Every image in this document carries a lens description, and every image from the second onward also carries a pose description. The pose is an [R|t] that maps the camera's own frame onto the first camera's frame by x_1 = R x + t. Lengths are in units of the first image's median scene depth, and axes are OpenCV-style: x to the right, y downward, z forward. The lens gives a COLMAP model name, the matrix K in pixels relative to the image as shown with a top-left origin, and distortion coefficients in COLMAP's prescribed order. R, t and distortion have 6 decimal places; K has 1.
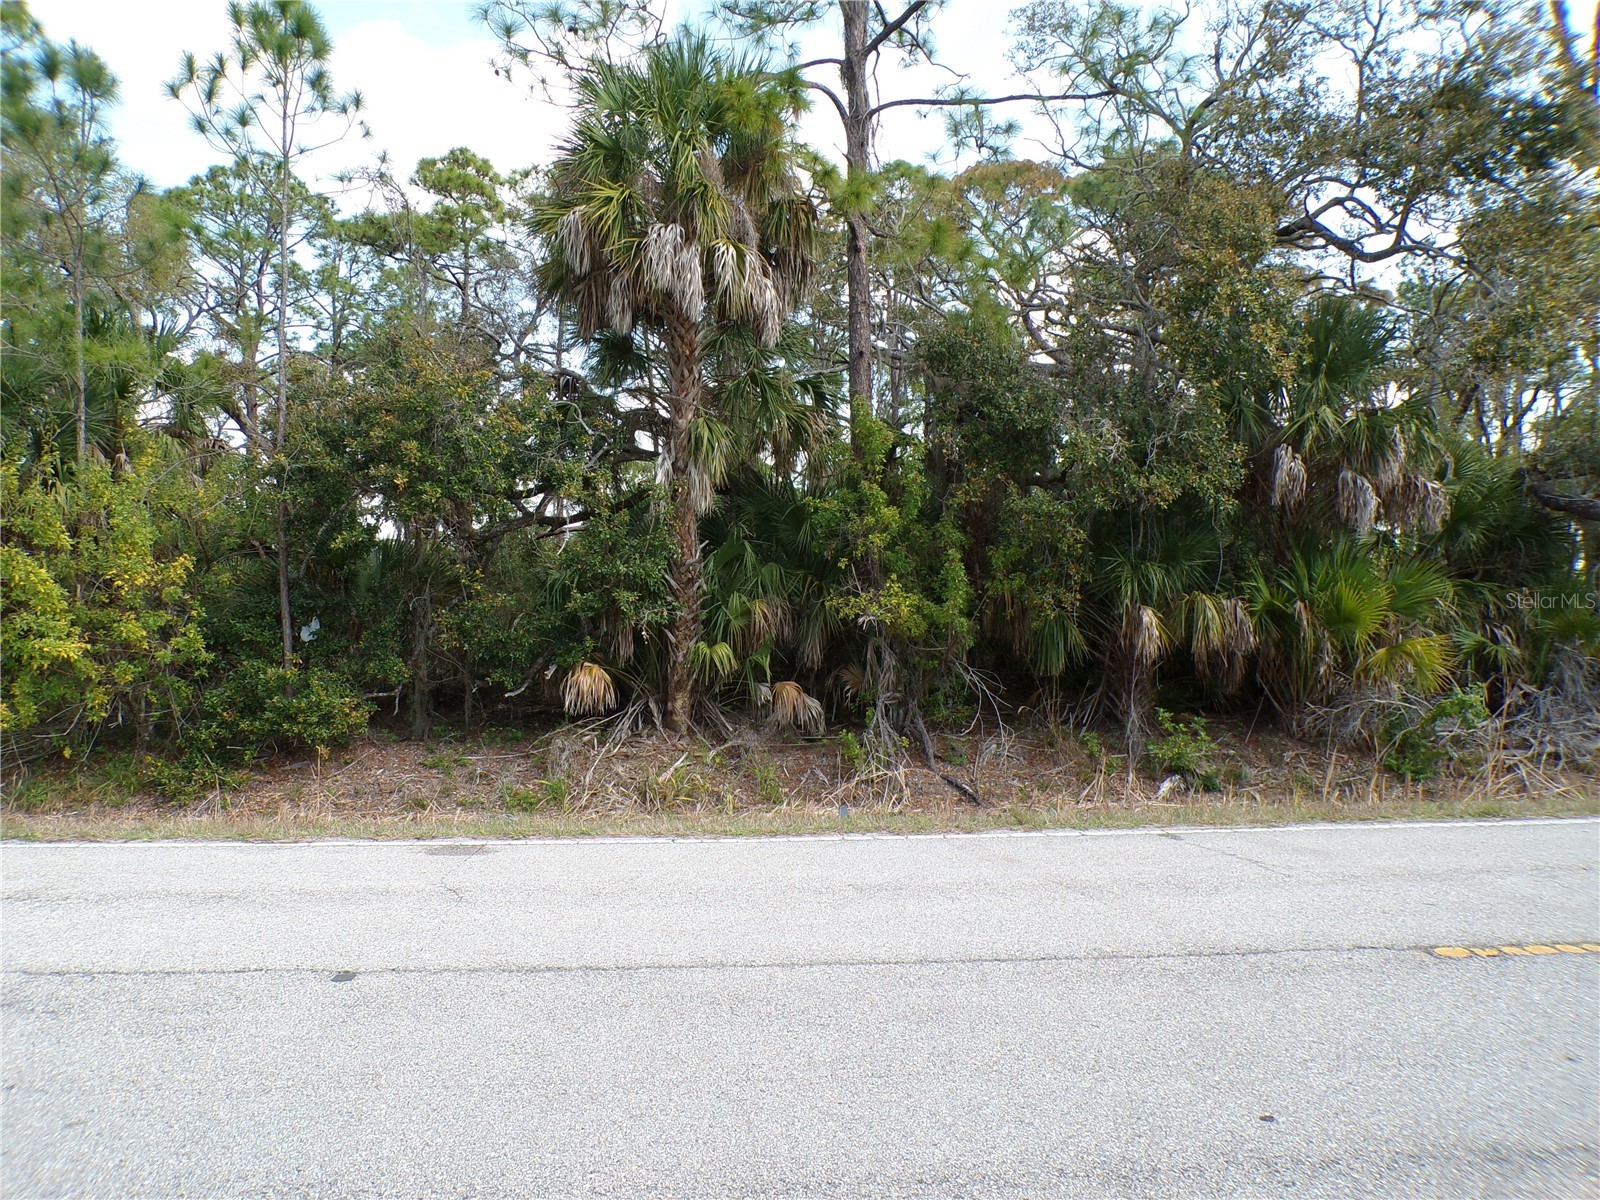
lens RADIAL K [[1099.5, 0, 800.0], [0, 1099.5, 600.0], [0, 0, 1]] dist [-0.034048, -0.004025]
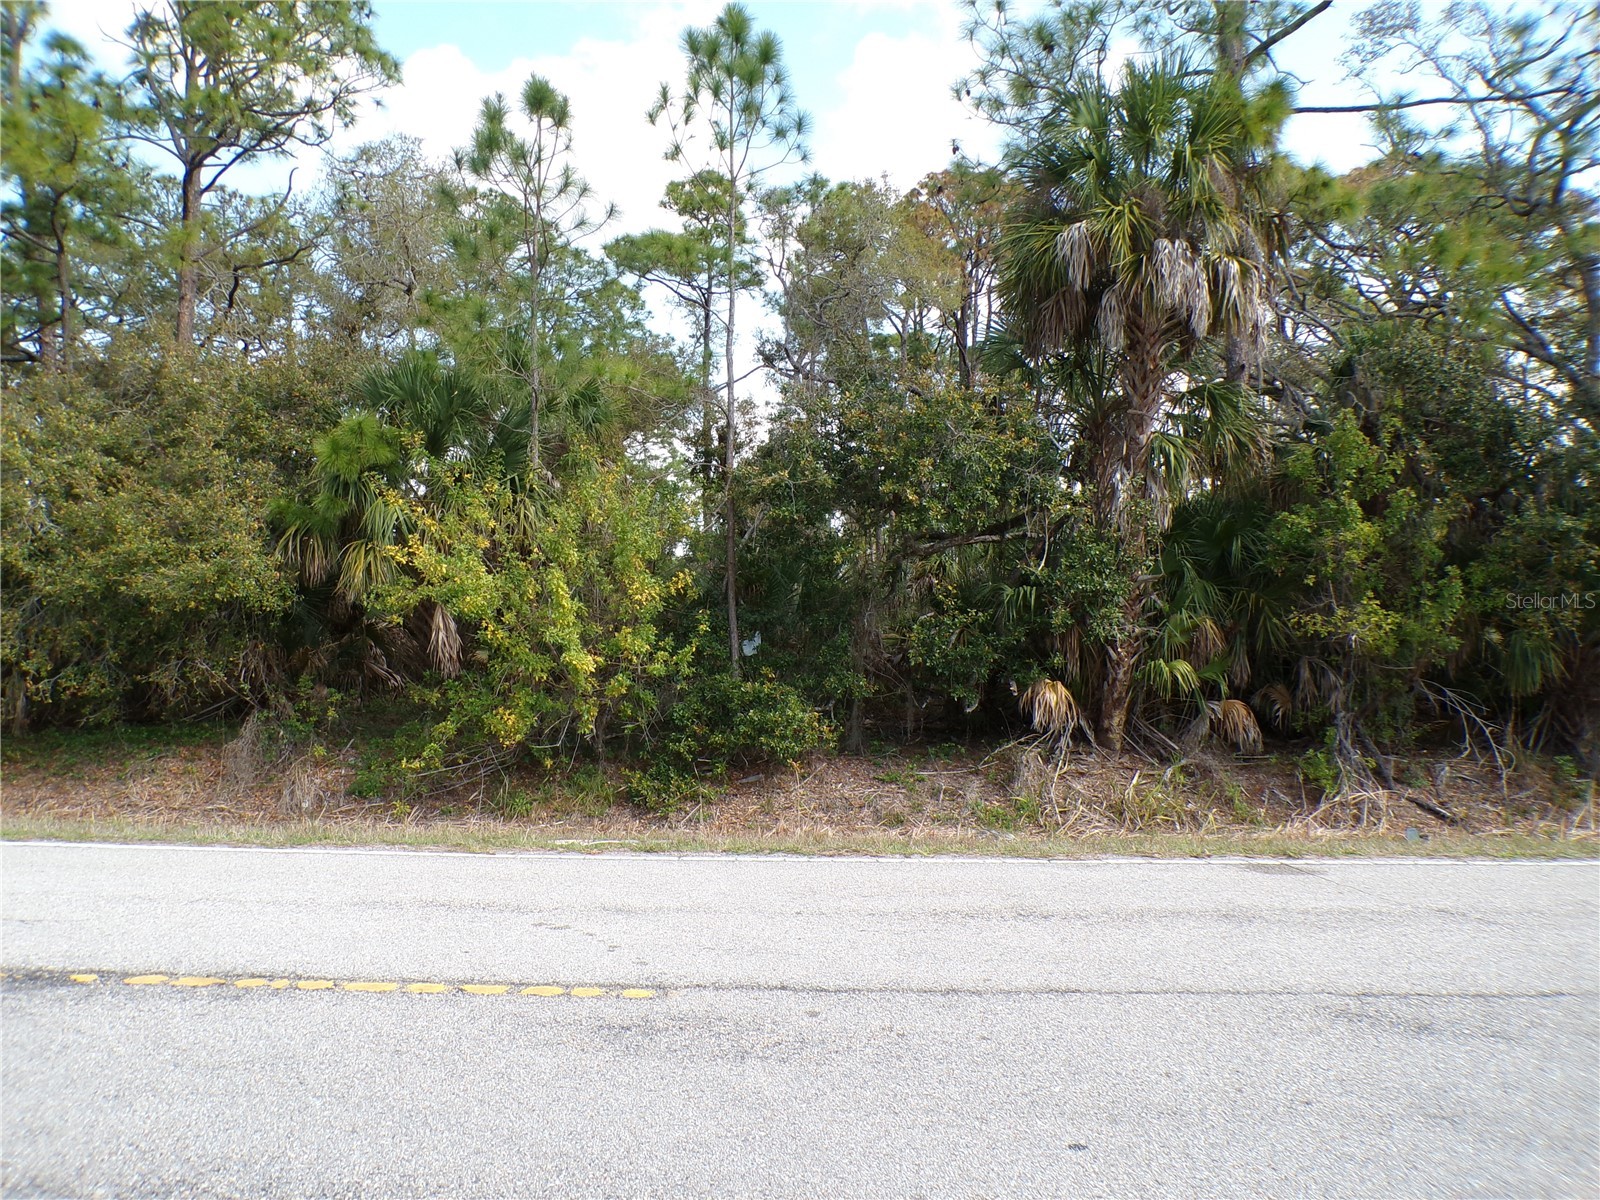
lens RADIAL K [[1100.0, 0, 755.9], [0, 1100.0, 596.8], [0, 0, 1]] dist [-0.026972, 0.006439]
pose [[0.995512, 0.002584, -0.094600, -0.363625], [-0.004079, 0.999870, -0.015615, -0.001128], [0.094548, 0.015930, 0.995393, -0.019133]]
